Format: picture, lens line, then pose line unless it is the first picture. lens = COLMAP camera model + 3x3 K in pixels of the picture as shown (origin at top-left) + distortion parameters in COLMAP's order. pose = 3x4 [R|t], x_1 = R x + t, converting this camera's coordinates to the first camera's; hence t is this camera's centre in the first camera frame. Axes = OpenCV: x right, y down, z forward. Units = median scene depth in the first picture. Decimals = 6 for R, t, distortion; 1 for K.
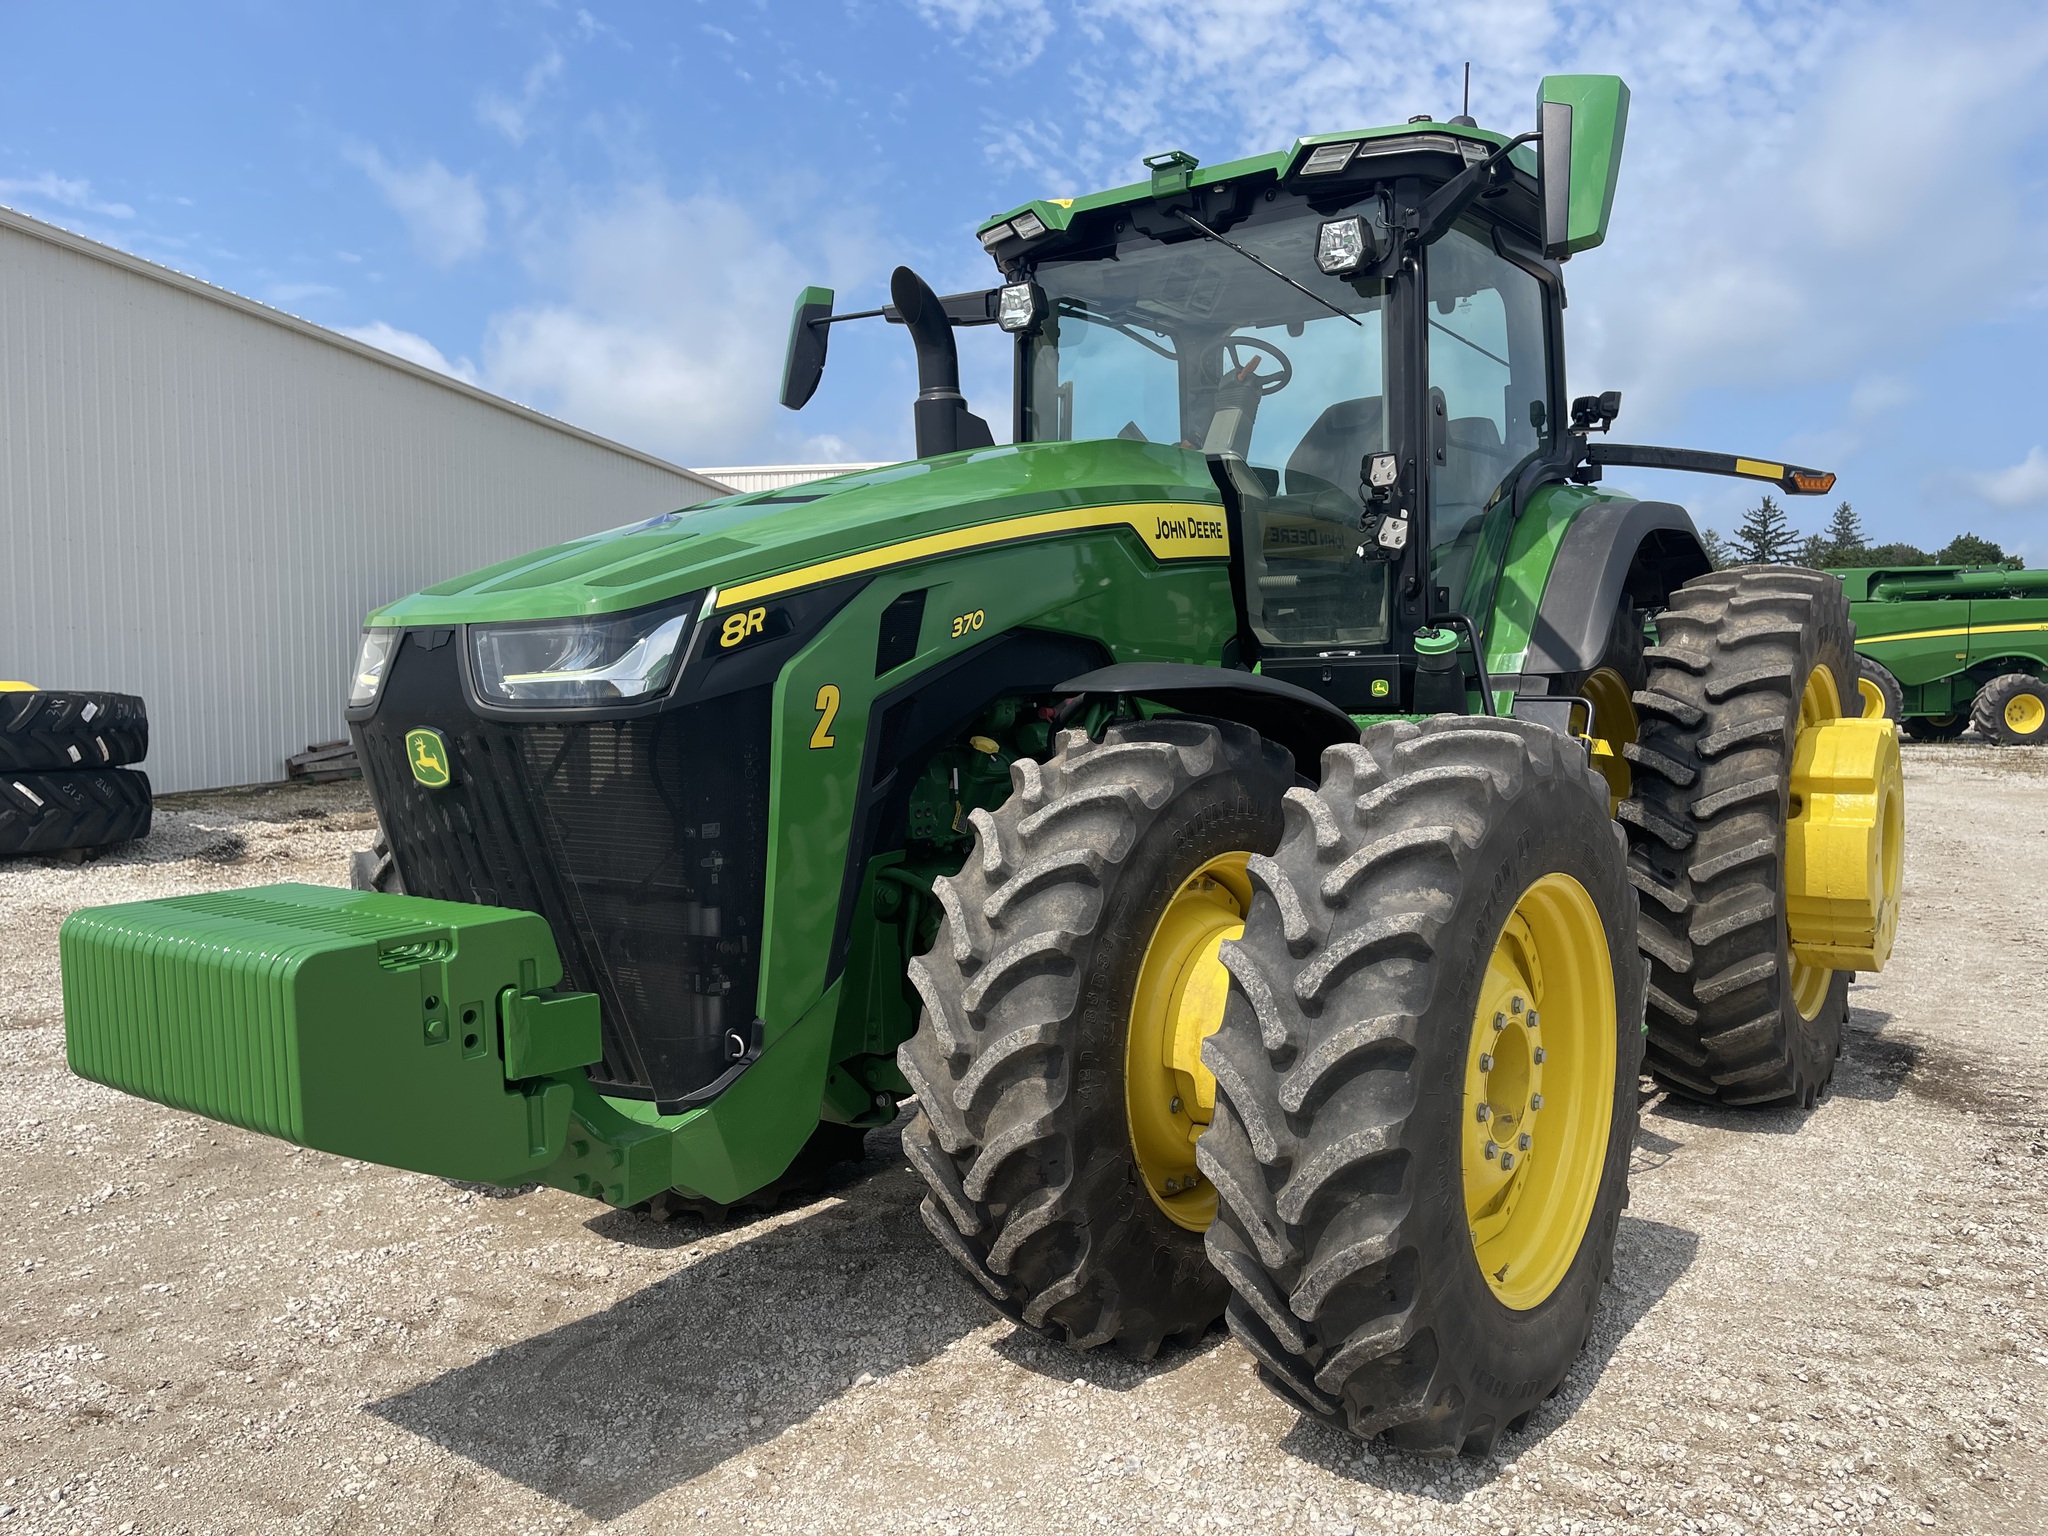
lens RADIAL K [[1569.3, 0, 1029.7], [0, 1569.3, 780.6], [0, 0, 1]] dist [0.078230, -0.106074]
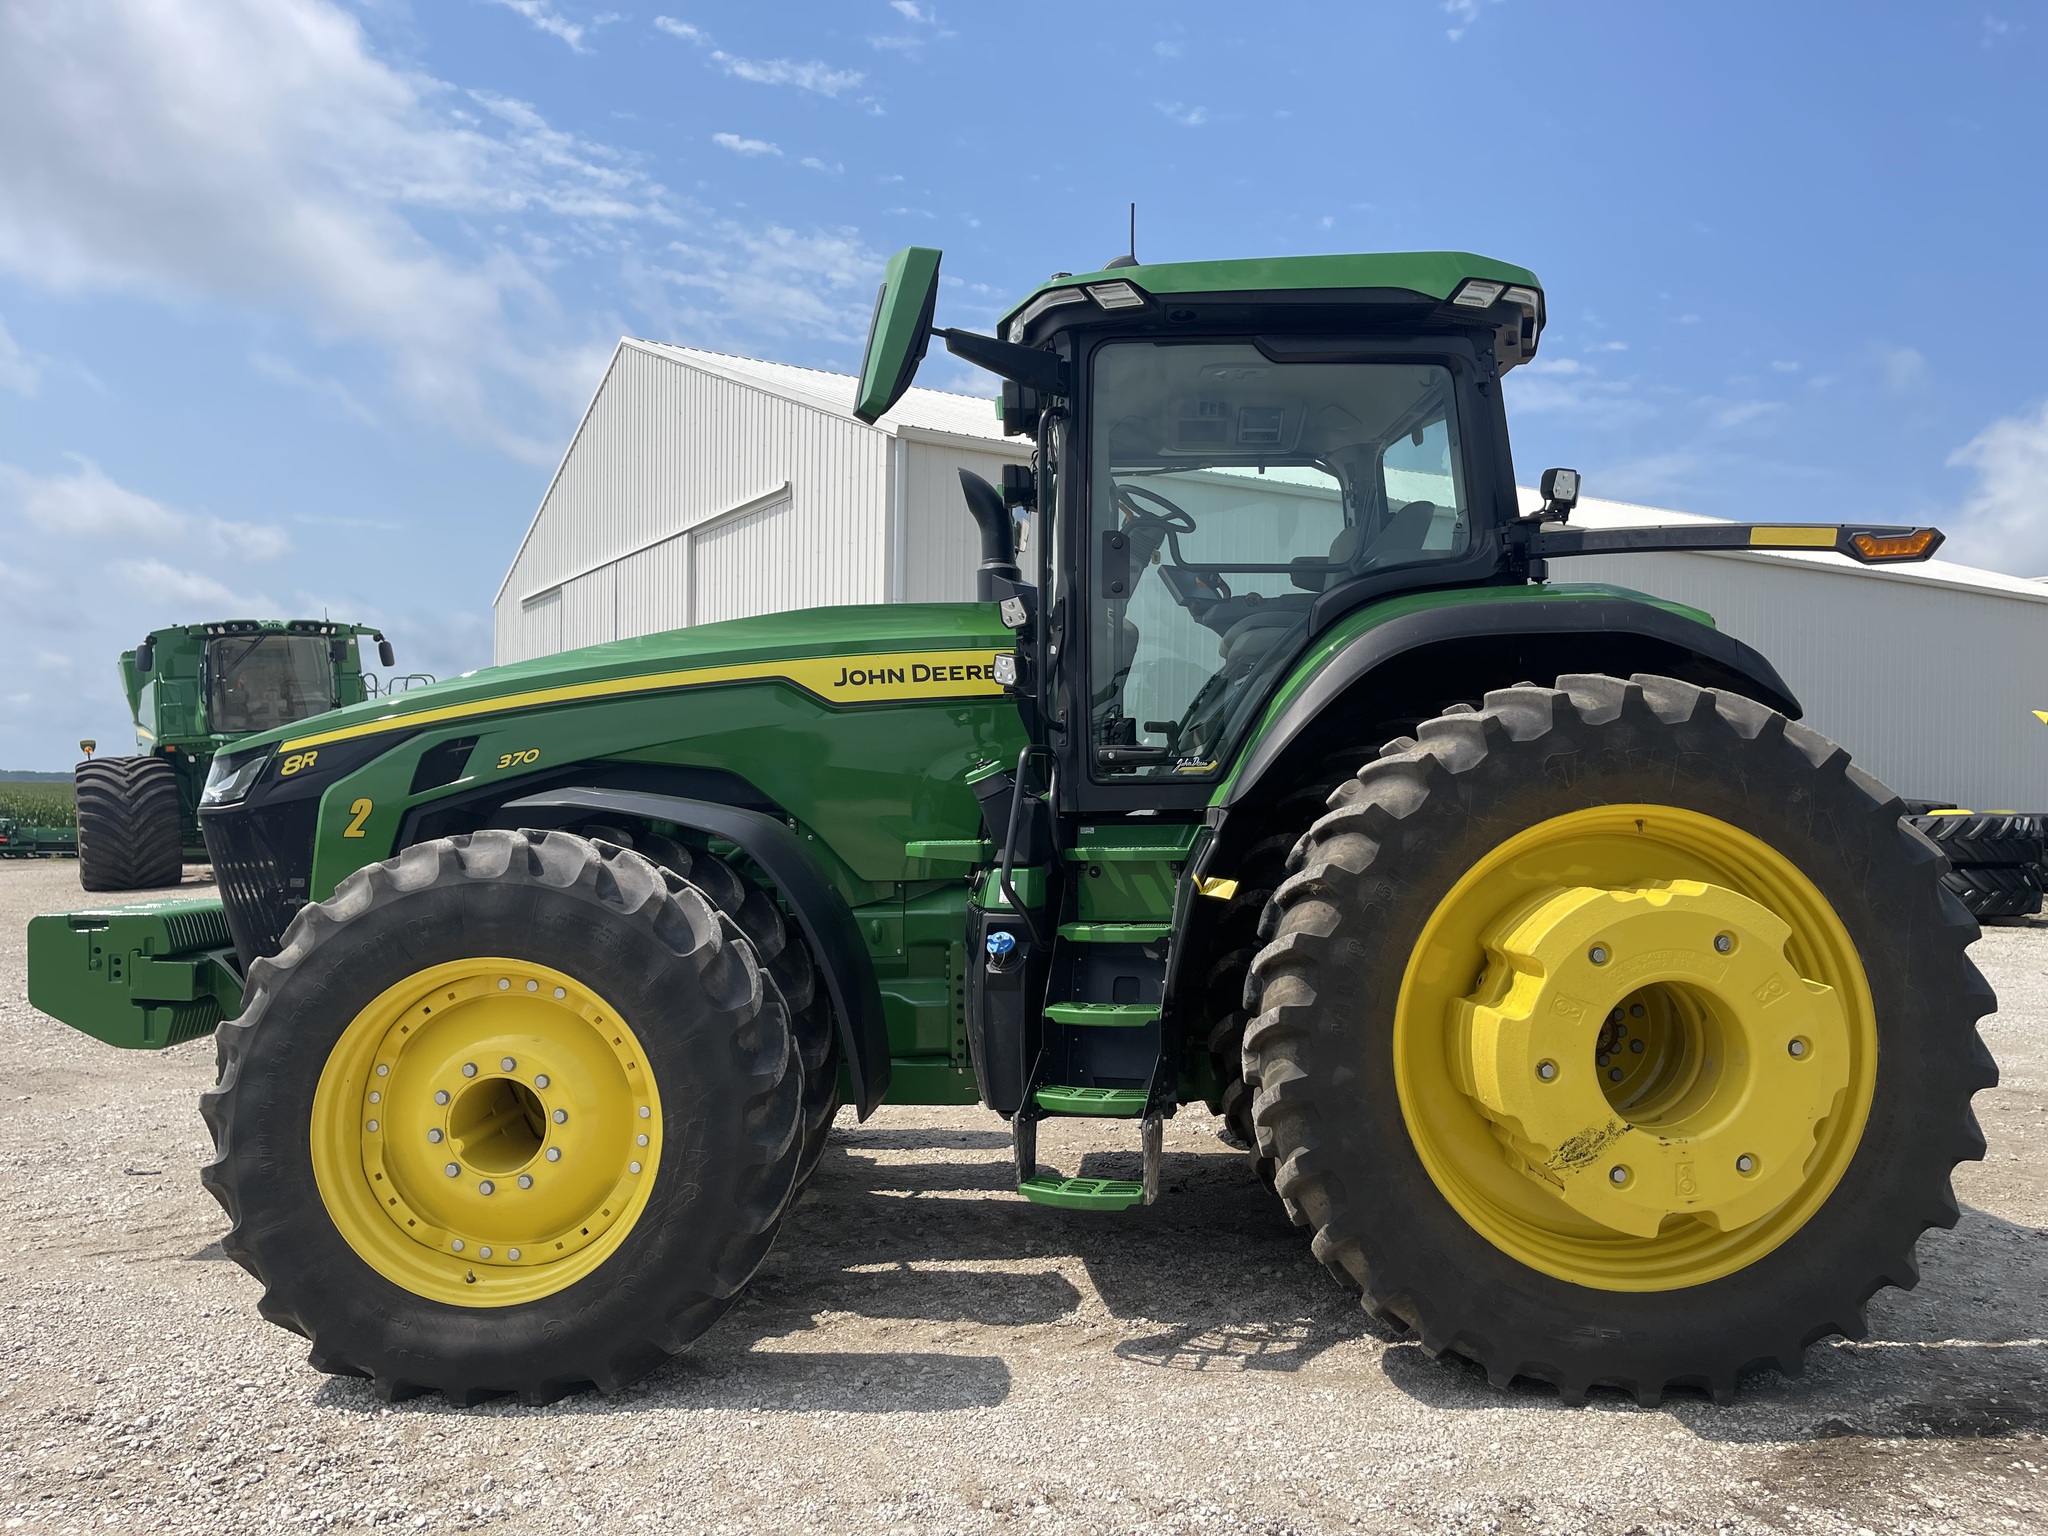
lens RADIAL K [[1569.3, 0, 1029.7], [0, 1569.3, 780.6], [0, 0, 1]] dist [0.078230, -0.106074]
pose [[0.604820, 0.005957, -0.796340, 1.388541], [-0.070642, 0.996431, -0.046199, -0.046476], [0.793223, 0.084197, 0.603082, 0.498284]]
